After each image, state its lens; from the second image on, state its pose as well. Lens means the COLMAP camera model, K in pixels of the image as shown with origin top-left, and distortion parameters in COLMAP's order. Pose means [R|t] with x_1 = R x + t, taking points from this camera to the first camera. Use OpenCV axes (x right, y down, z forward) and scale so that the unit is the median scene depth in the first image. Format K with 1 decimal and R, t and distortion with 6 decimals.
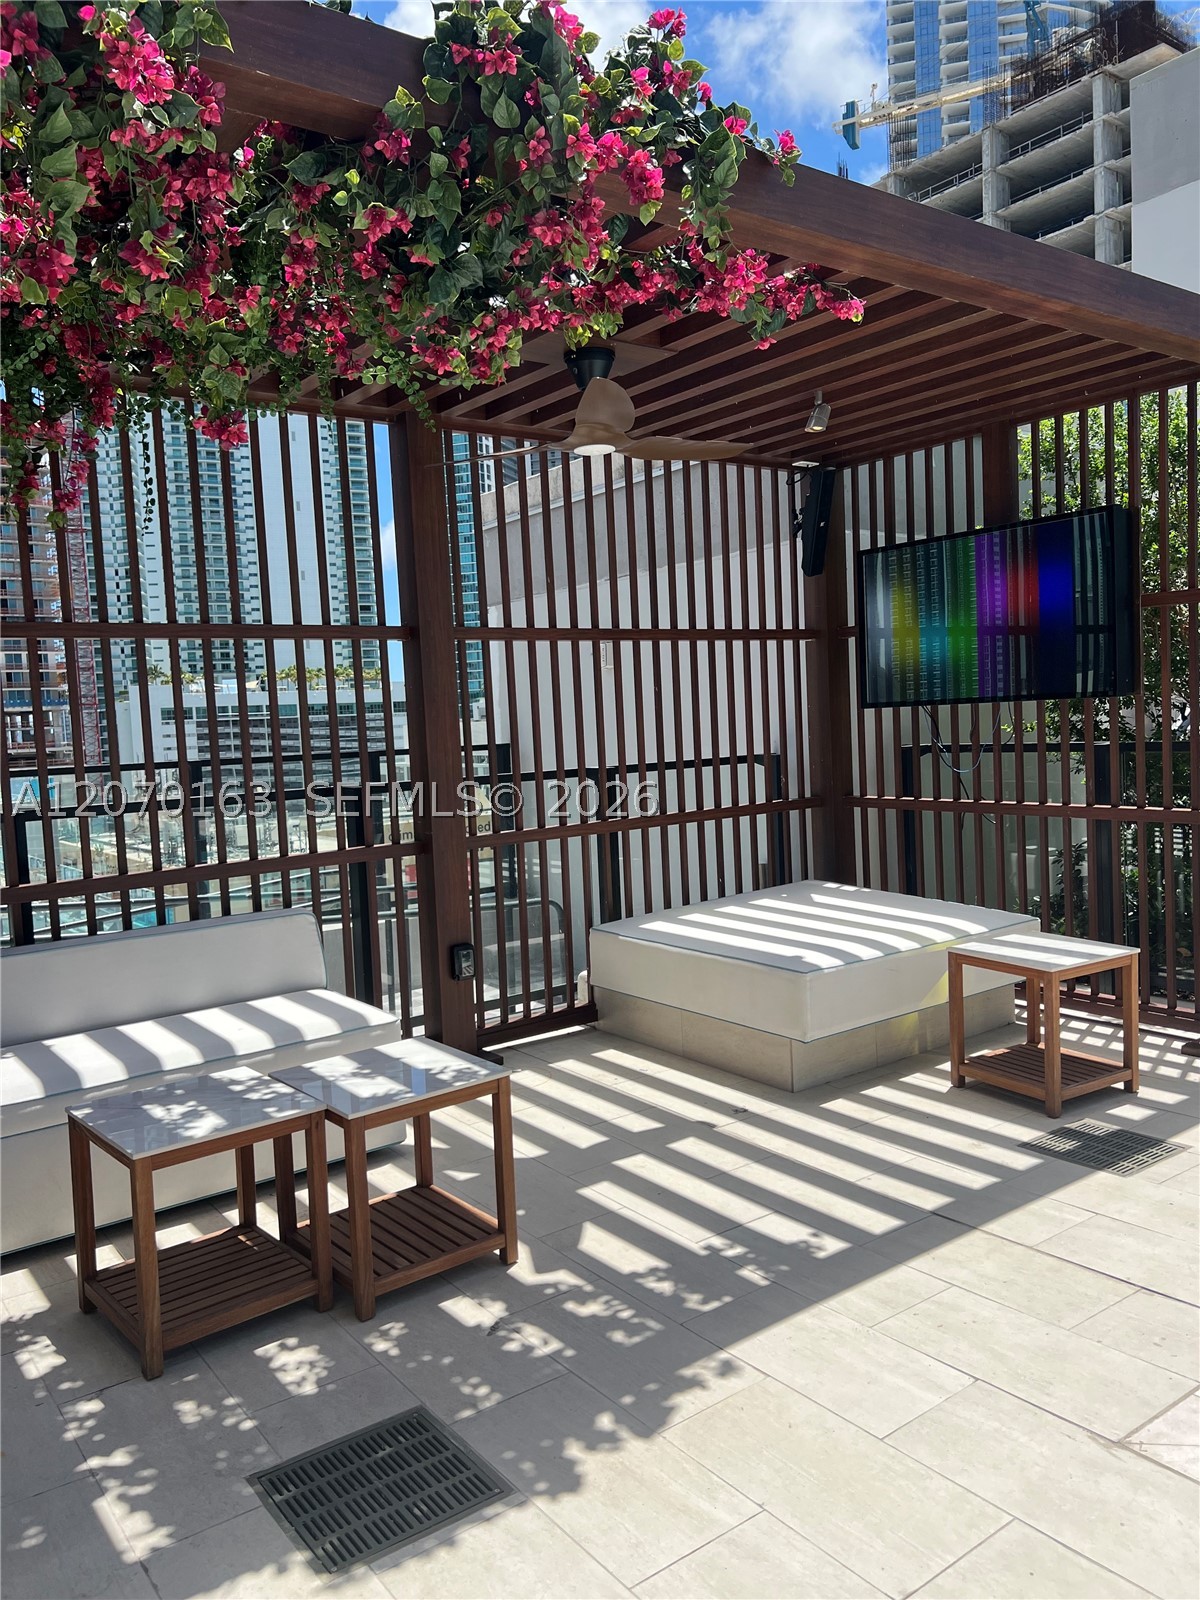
lens RADIAL K [[1204.7, 0, 597.5], [0, 1204.7, 795.1], [0, 0, 1]] dist [0.043793, -0.035680]
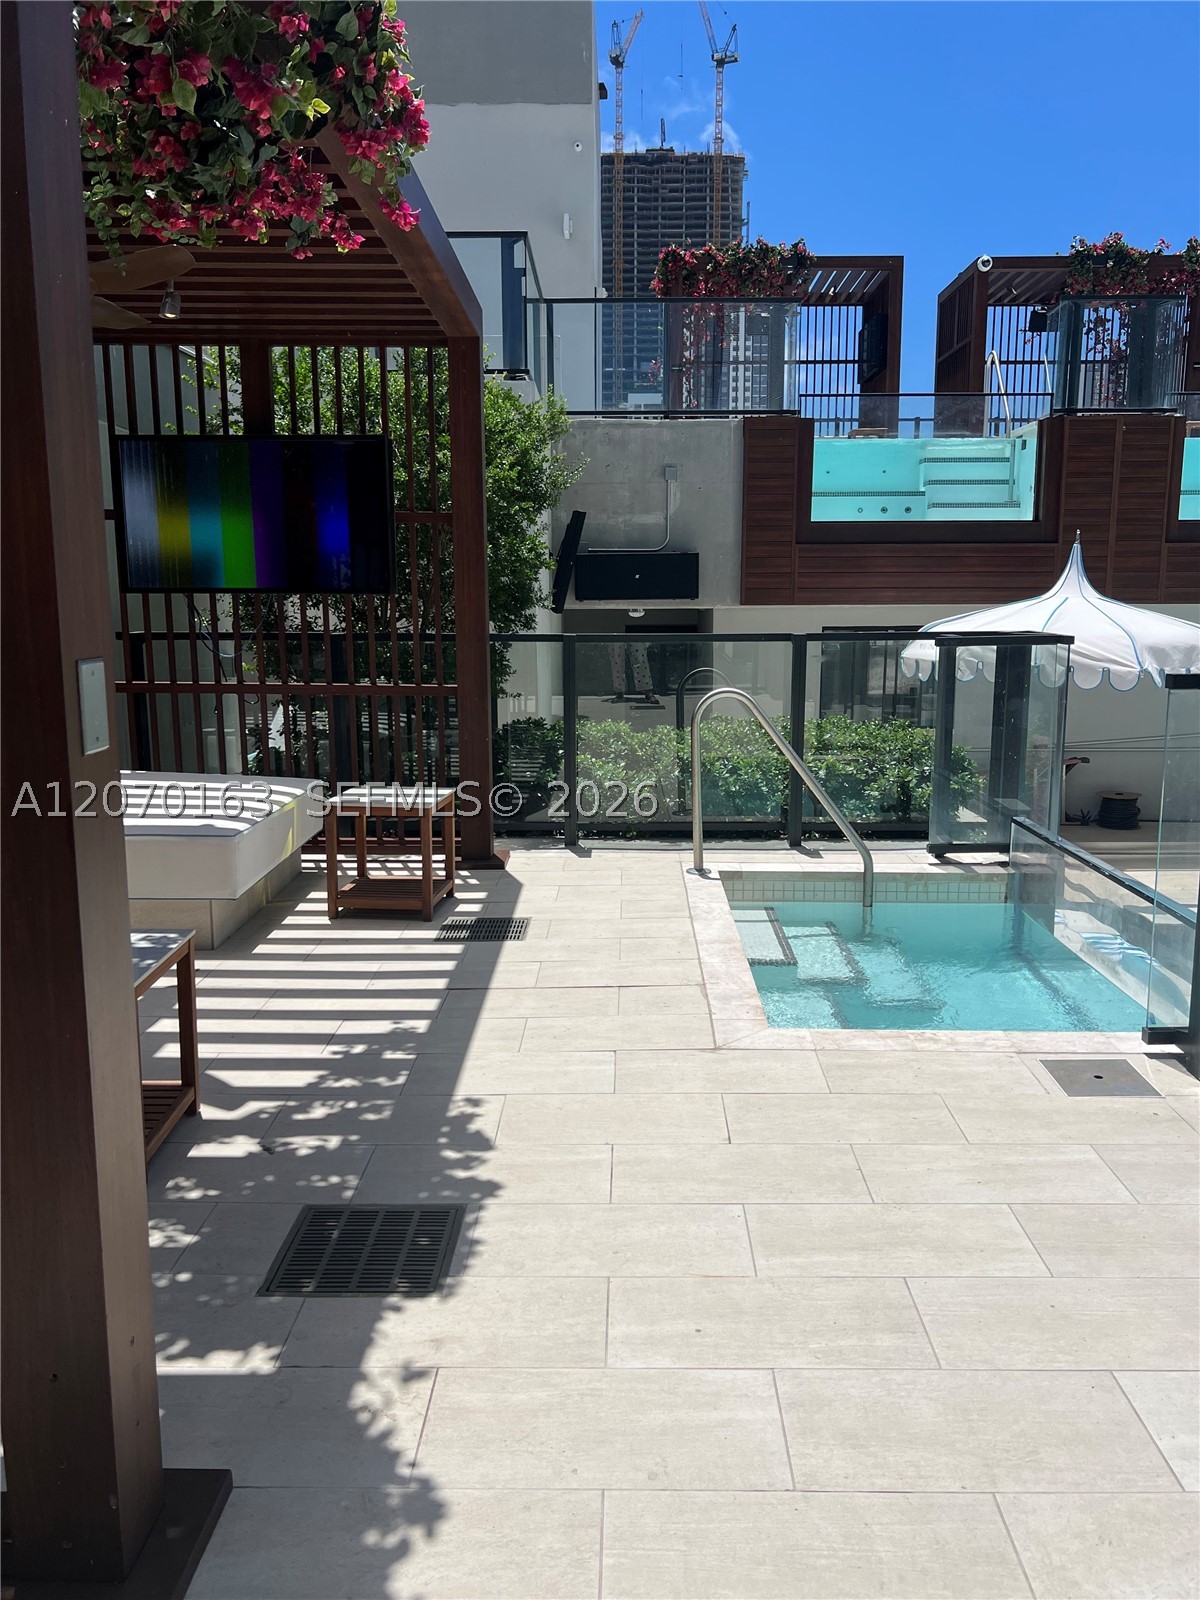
lens RADIAL K [[1204.7, 0, 597.5], [0, 1204.7, 795.1], [0, 0, 1]] dist [0.043793, -0.035680]
pose [[0.611343, -0.083257, 0.786974, -0.709792], [0.024431, 0.995962, 0.086388, 0.036285], [-0.790988, -0.033587, 0.610909, 0.111241]]
